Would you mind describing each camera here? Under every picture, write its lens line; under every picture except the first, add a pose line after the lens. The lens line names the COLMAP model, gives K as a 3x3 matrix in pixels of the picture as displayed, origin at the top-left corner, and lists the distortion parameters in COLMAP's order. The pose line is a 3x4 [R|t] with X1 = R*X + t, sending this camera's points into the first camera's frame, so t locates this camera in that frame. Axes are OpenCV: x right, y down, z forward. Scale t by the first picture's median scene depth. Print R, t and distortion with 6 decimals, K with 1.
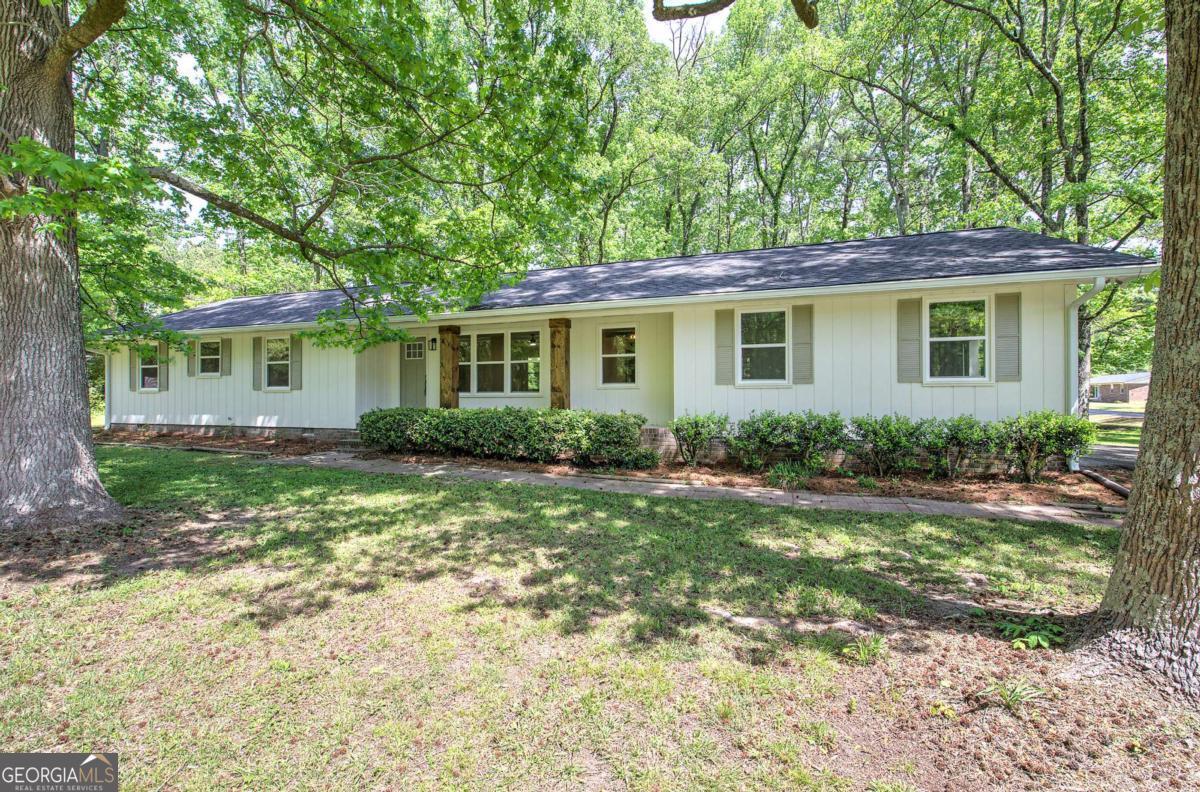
lens RADIAL K [[502.9, 0, 597.7], [0, 502.9, 400.0], [0, 0, 1]] dist [-0.001477, -0.000407]
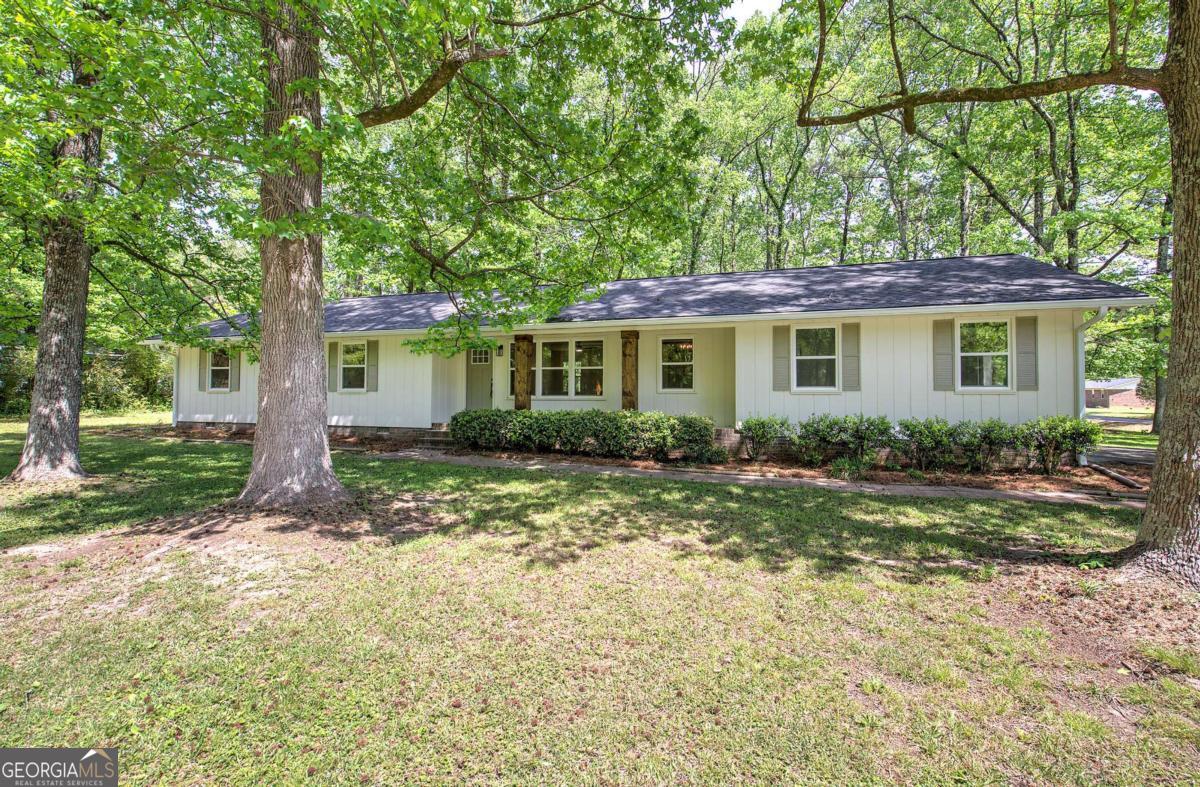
lens RADIAL K [[508.4, 0, 601.0], [0, 508.4, 391.6], [0, 0, 1]] dist [-0.001873, -0.000037]
pose [[0.999529, 0.007231, 0.029814, -0.219413], [-0.006651, 0.999788, -0.019493, -0.003670], [-0.029948, 0.019286, 0.999365, -0.165755]]
